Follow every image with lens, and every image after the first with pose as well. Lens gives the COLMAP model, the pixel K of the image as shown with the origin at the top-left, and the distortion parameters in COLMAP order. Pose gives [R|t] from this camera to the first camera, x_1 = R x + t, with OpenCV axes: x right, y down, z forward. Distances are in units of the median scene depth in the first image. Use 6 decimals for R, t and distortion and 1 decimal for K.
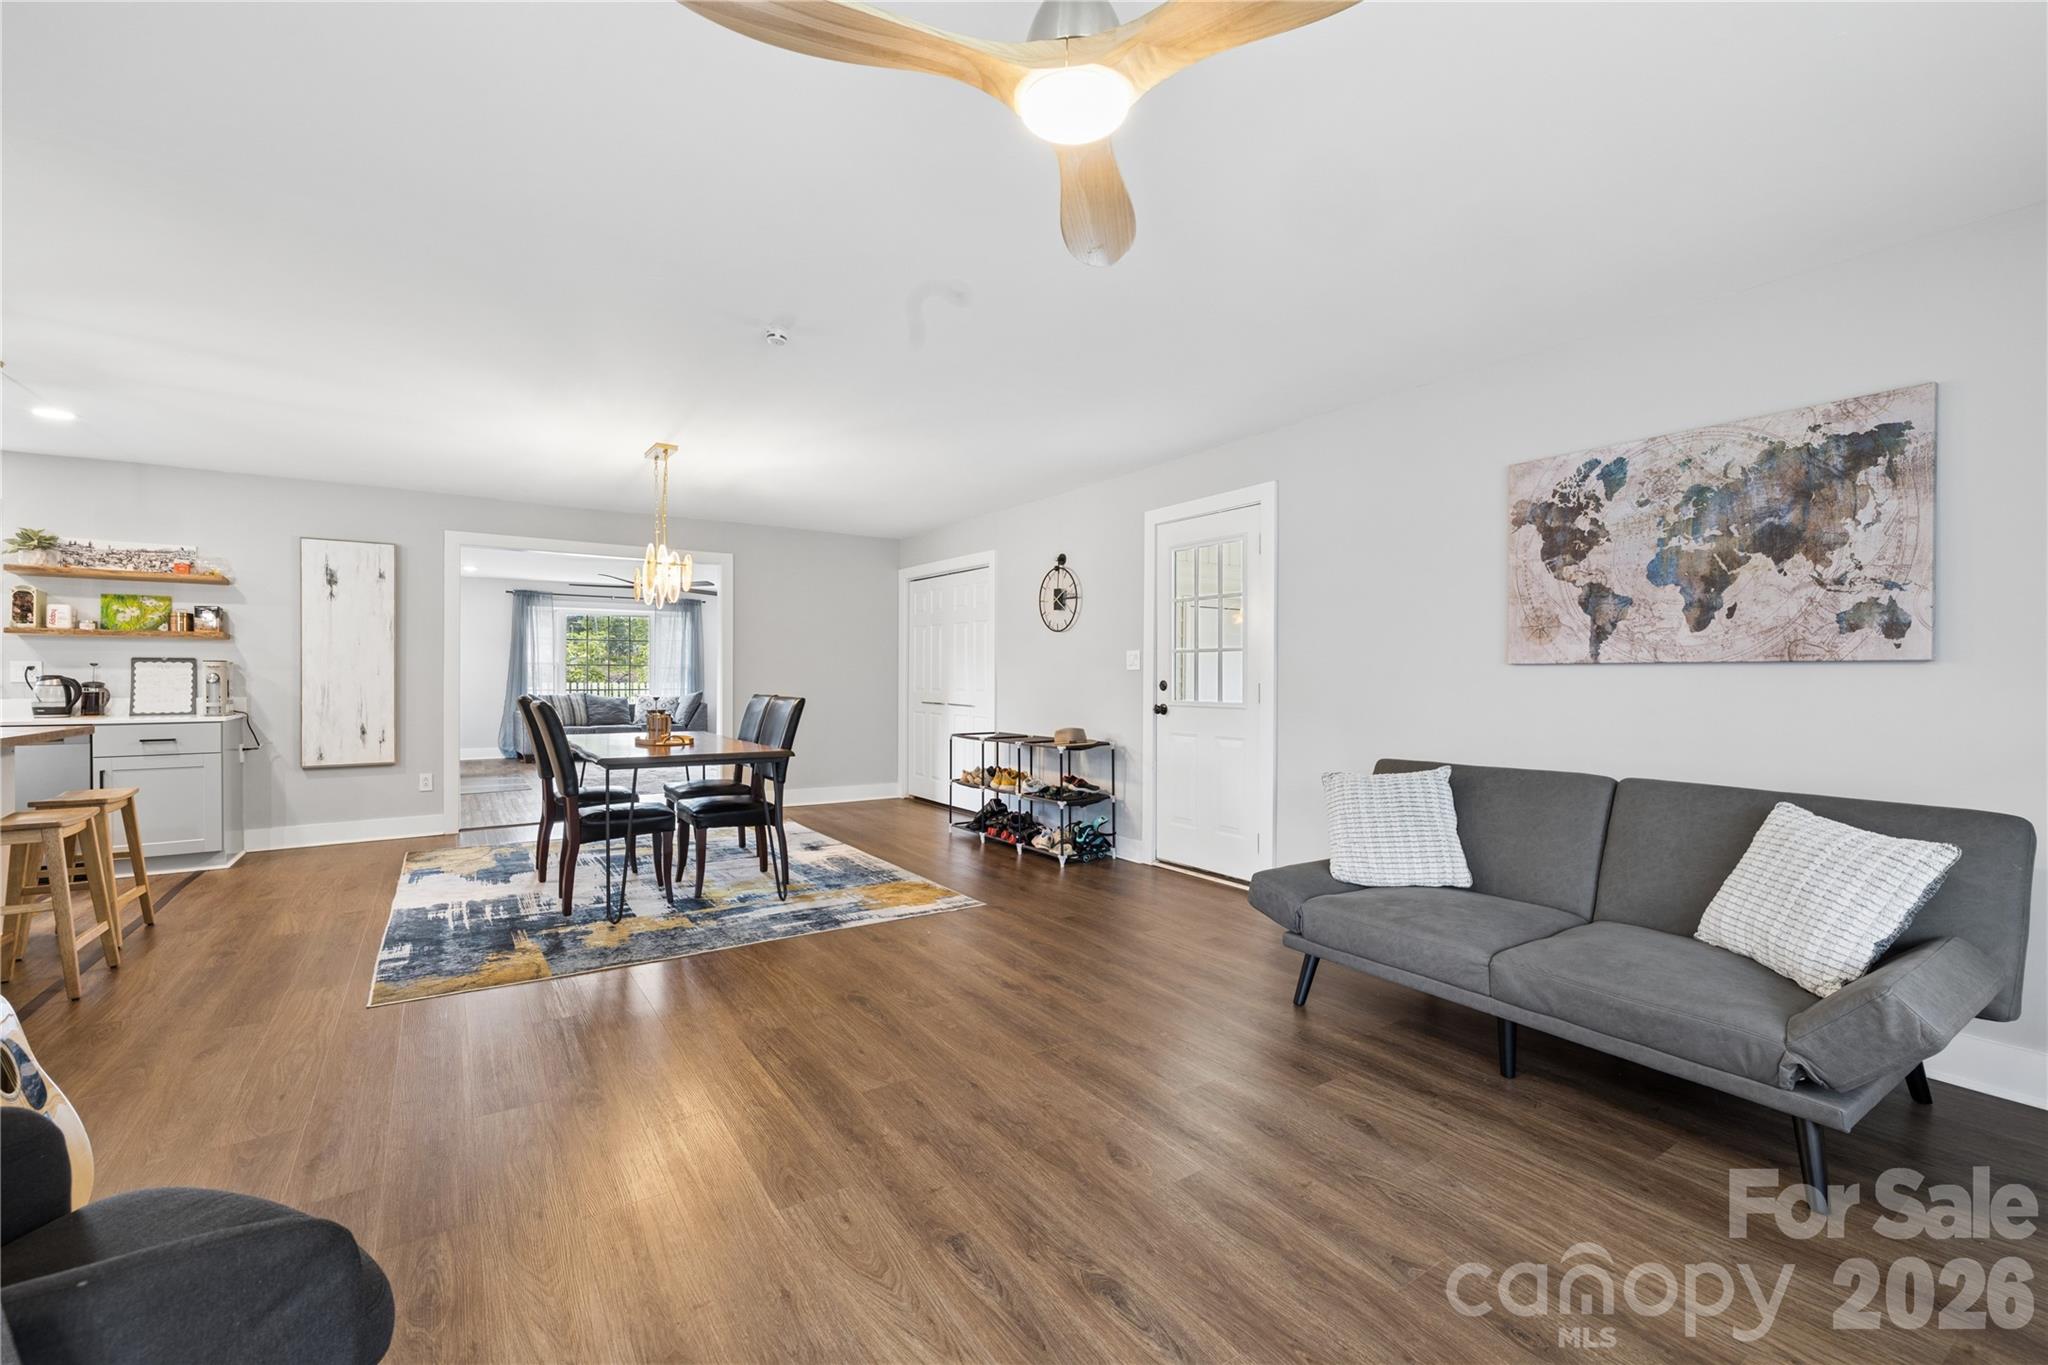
lens RADIAL K [[867.9, 0, 1034.2], [0, 867.9, 681.4], [0, 0, 1]] dist [-0.000075, 0.000831]
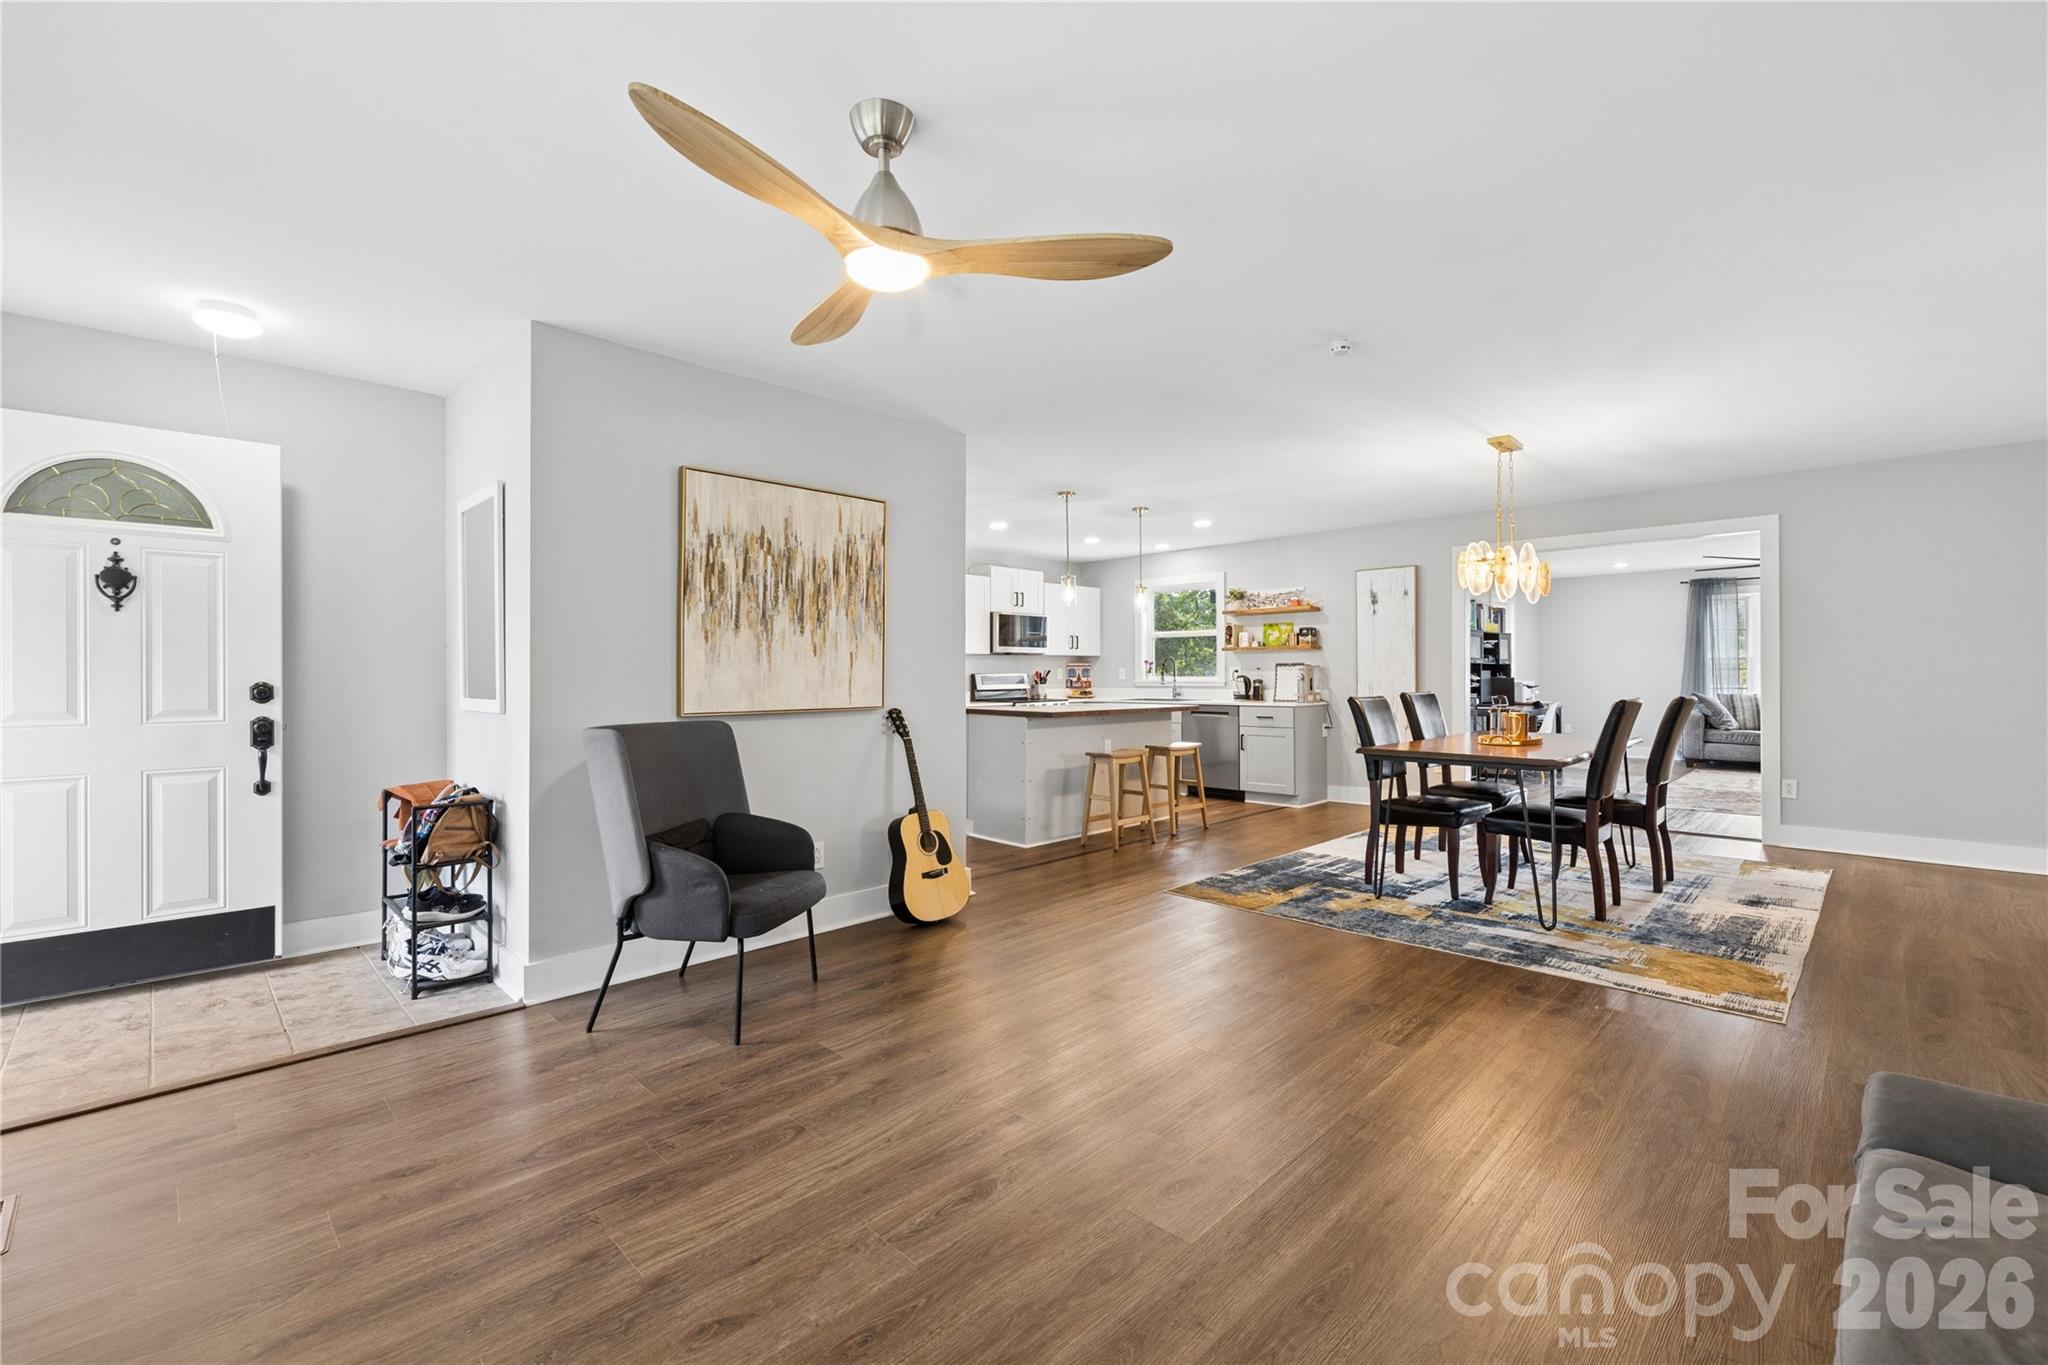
lens RADIAL K [[867.9, 0, 1020.6], [0, 867.9, 678.7], [0, 0, 1]] dist [-0.000075, 0.000831]
pose [[0.189099, -0.000106, -0.981958, 0.486857], [0.000816, 1.000000, 0.000049, -0.001520], [0.981958, -0.000810, 0.189099, 0.324270]]
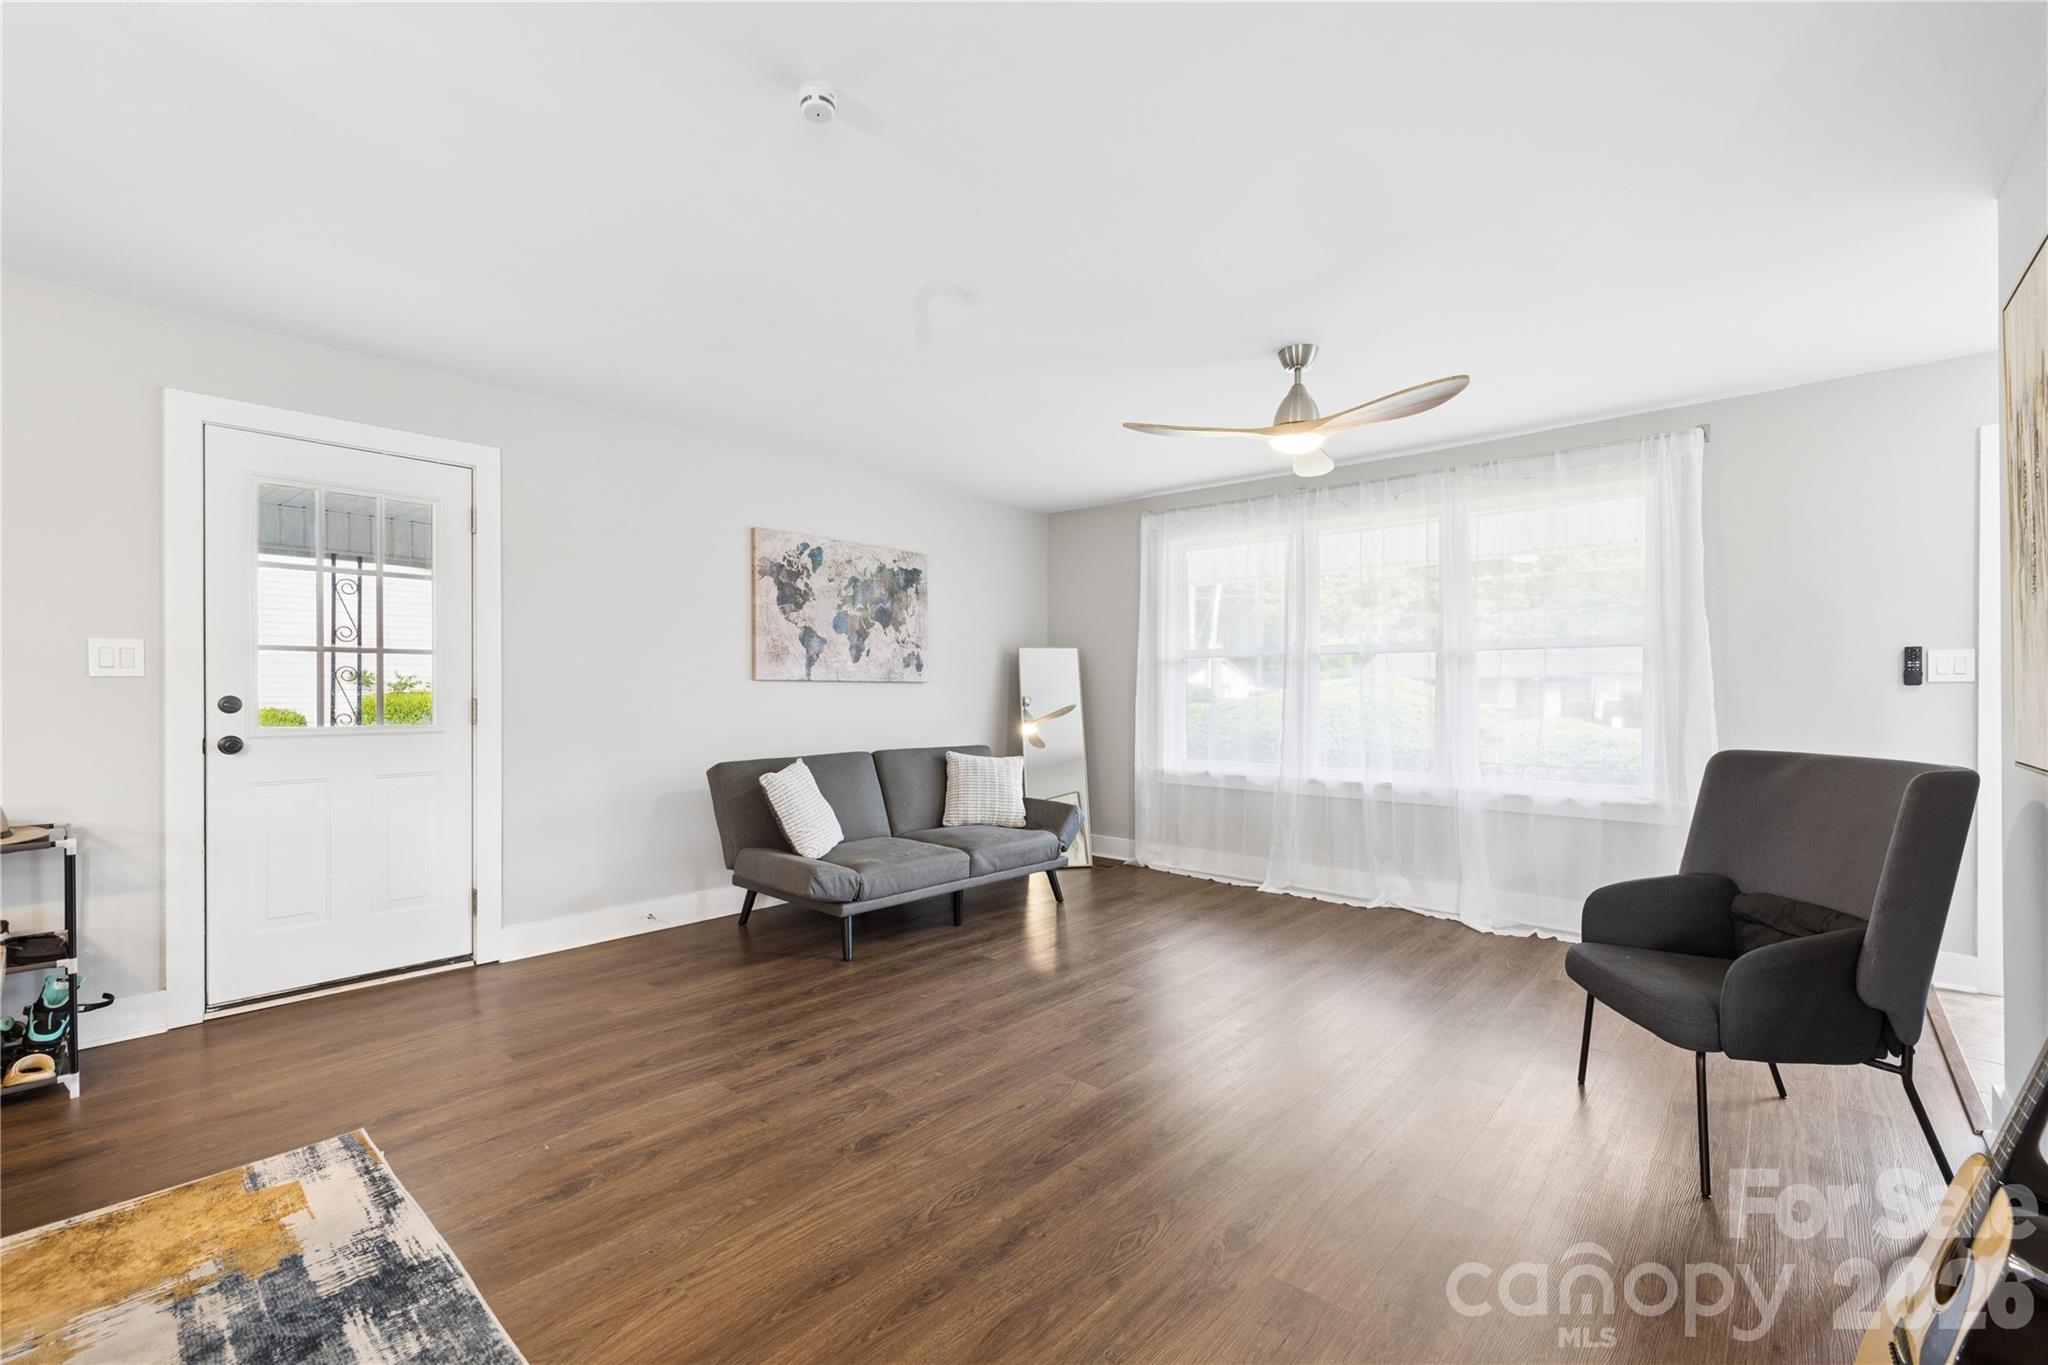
lens RADIAL K [[867.9, 0, 1026.8], [0, 867.9, 697.8], [0, 0, 1]] dist [-0.000075, 0.000831]
pose [[-0.247433, -0.012190, 0.968828, -0.671898], [0.001581, 0.999914, 0.012985, -0.007531], [-0.968904, 0.004745, -0.247393, 0.761668]]
